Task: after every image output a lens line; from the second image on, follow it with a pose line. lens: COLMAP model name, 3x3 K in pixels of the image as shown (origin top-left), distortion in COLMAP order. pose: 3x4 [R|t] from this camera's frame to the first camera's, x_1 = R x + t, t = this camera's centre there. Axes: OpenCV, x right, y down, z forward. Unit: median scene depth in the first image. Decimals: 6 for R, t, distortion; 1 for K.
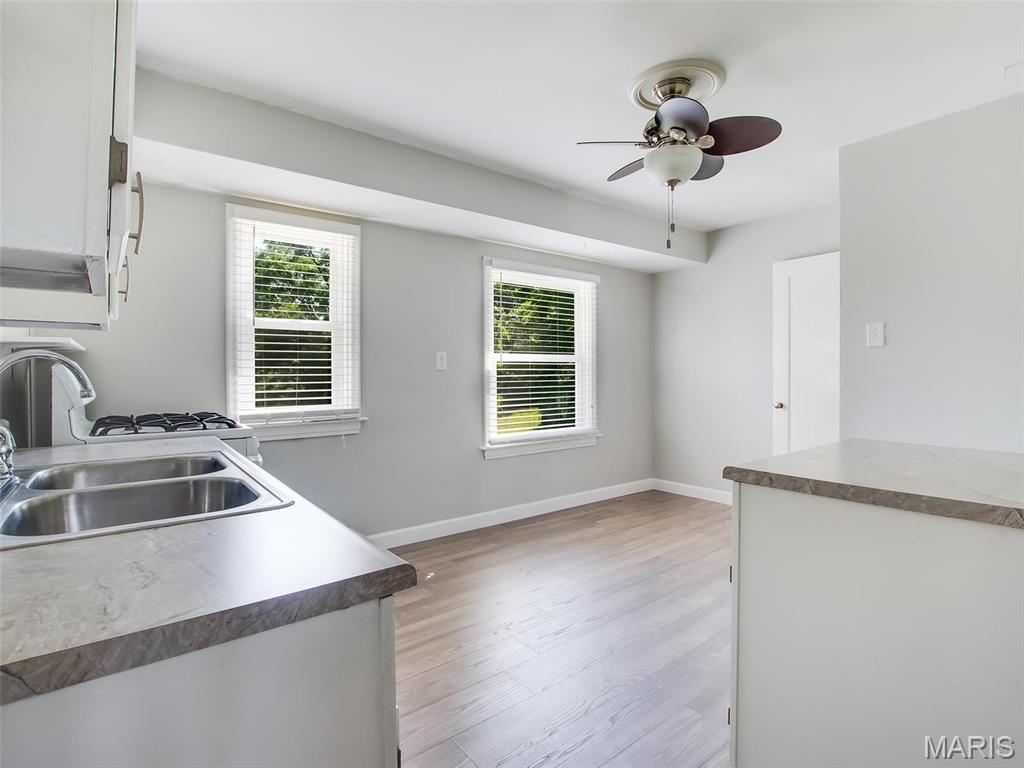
lens RADIAL K [[512.1, 0, 512.0], [0, 512.1, 384.0], [0, 0, 1]] dist [-0.001784, -0.000170]
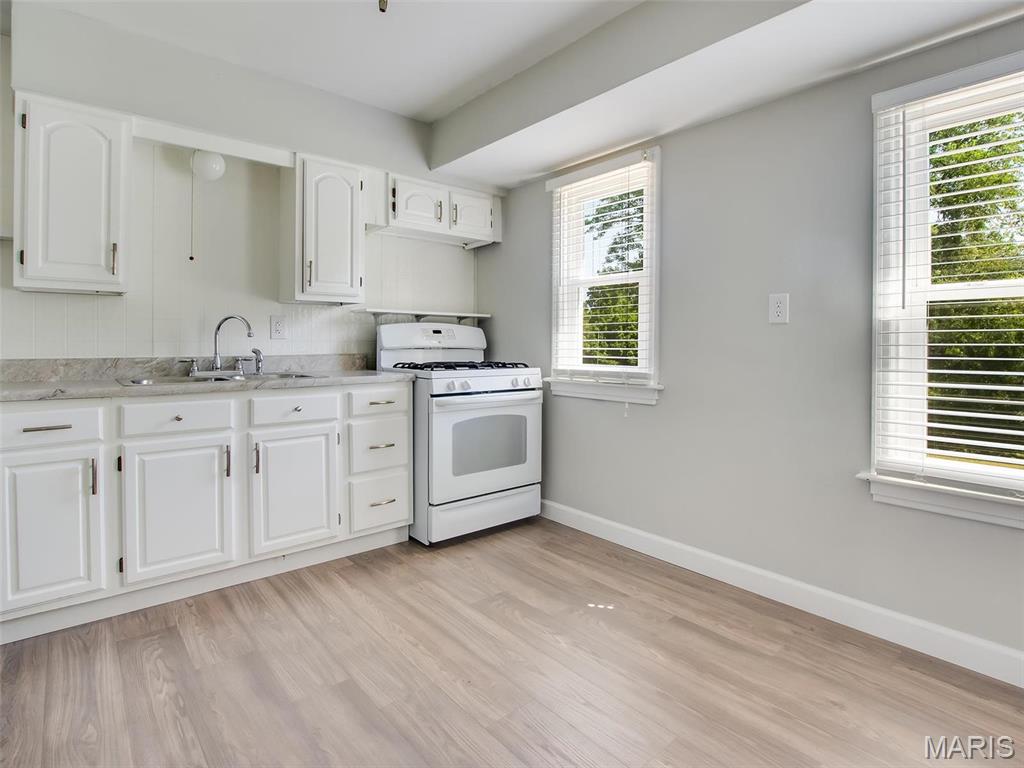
lens RADIAL K [[542.0, 0, 513.2], [0, 542.0, 347.3], [0, 0, 1]] dist [-0.018338, -0.000401]
pose [[0.042873, 0.020074, -0.998879, 0.535875], [-0.022673, 0.999560, 0.019115, -0.004608], [0.998823, 0.021829, 0.043309, 0.740833]]
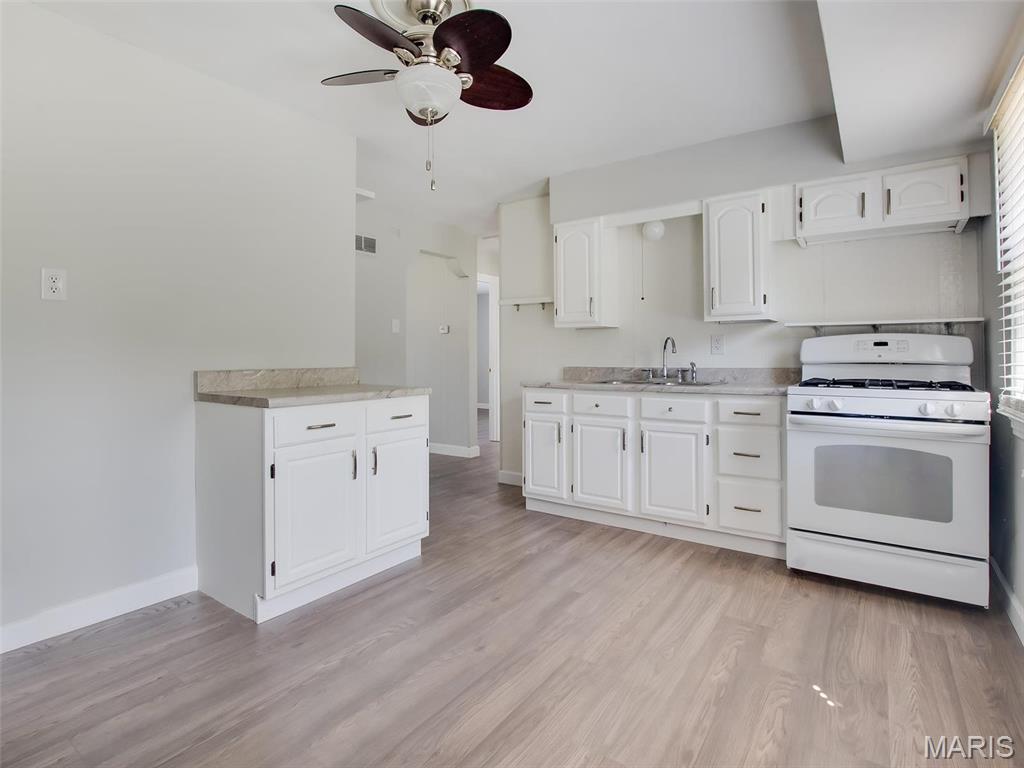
lens RADIAL K [[515.1, 0, 513.9], [0, 515.1, 356.9], [0, 0, 1]] dist [-0.003119, -0.000652]
pose [[-0.954725, 0.009903, -0.297324, 0.300386], [0.004662, 0.999821, 0.018331, -0.007960], [0.297453, 0.016115, -0.954601, 1.273461]]
